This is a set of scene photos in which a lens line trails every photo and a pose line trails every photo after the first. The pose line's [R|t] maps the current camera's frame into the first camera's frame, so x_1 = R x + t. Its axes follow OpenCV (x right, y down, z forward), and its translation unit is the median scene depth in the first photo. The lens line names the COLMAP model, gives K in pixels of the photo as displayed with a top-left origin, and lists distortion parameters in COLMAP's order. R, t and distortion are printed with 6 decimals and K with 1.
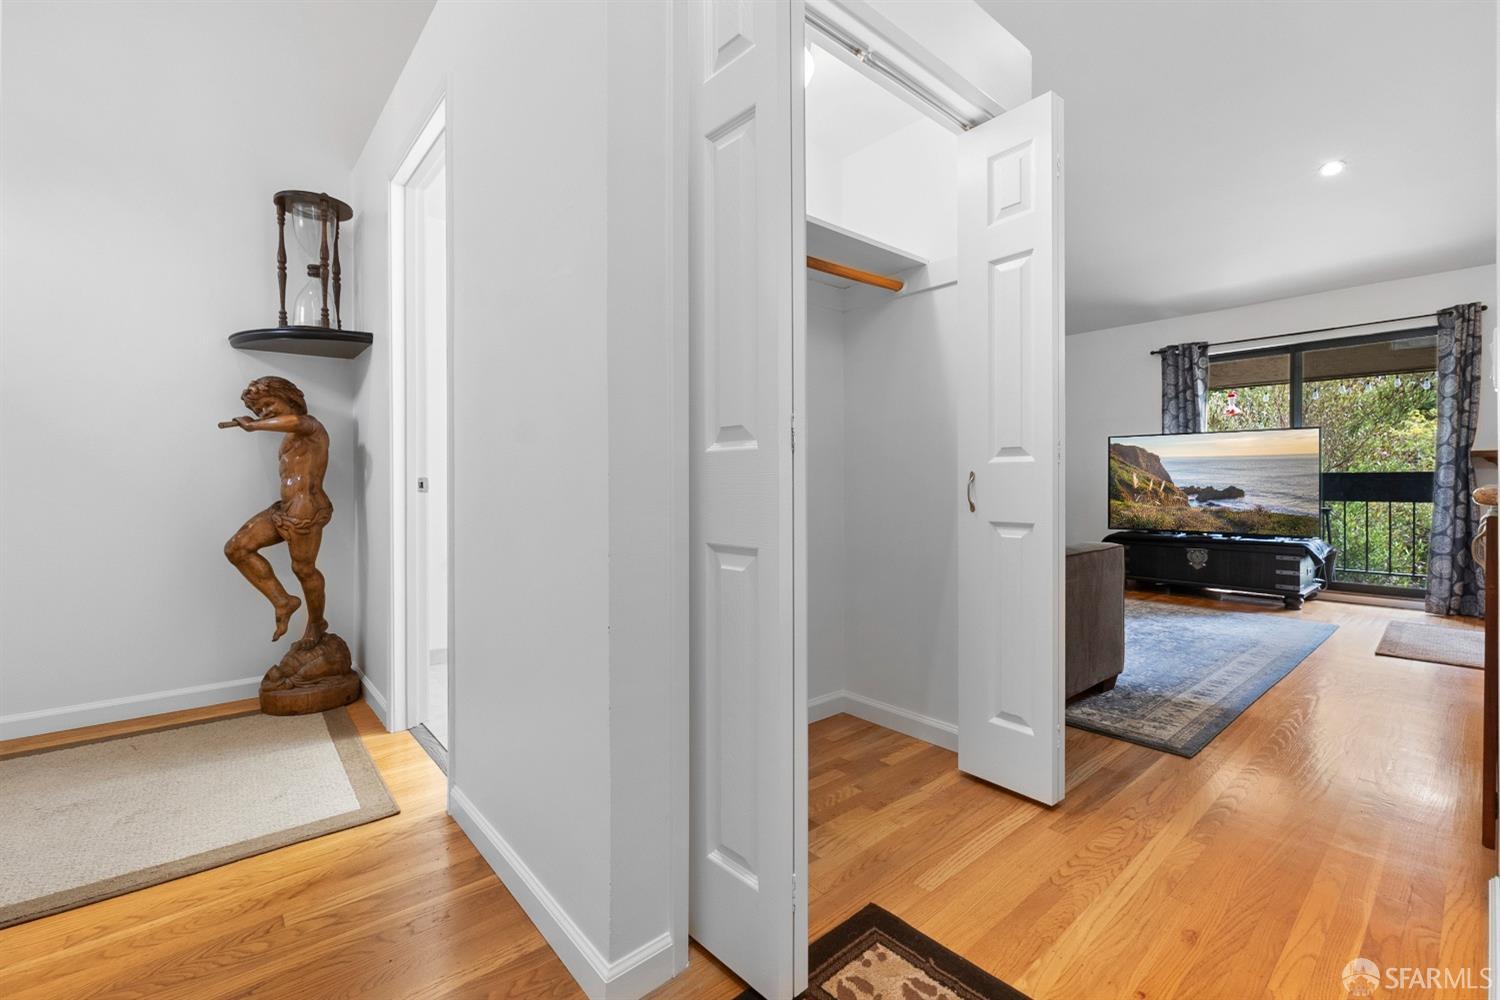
lens RADIAL K [[640.1, 0, 746.8], [0, 640.1, 495.6], [0, 0, 1]] dist [-0.007880, 0.000076]
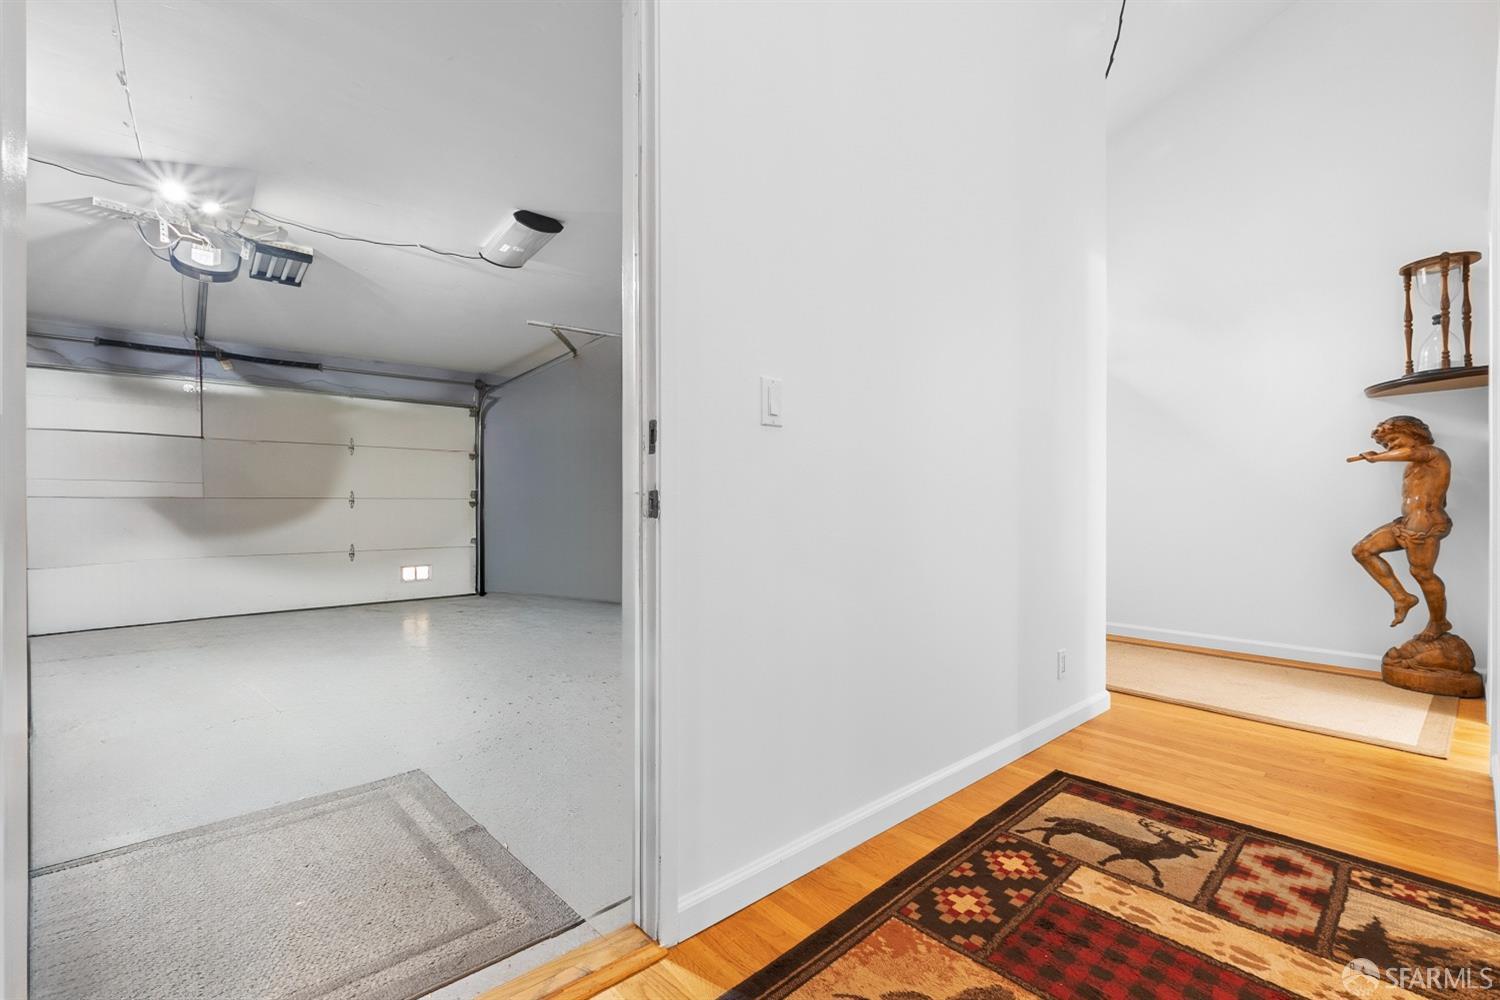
lens RADIAL K [[640.1, 0, 746.8], [0, 640.1, 495.6], [0, 0, 1]] dist [-0.007880, 0.000076]
pose [[0.016204, -0.012844, -0.999786, 0.484277], [-0.015879, 0.999788, -0.013101, 0.004408], [0.999743, 0.016088, 0.015996, -0.296092]]
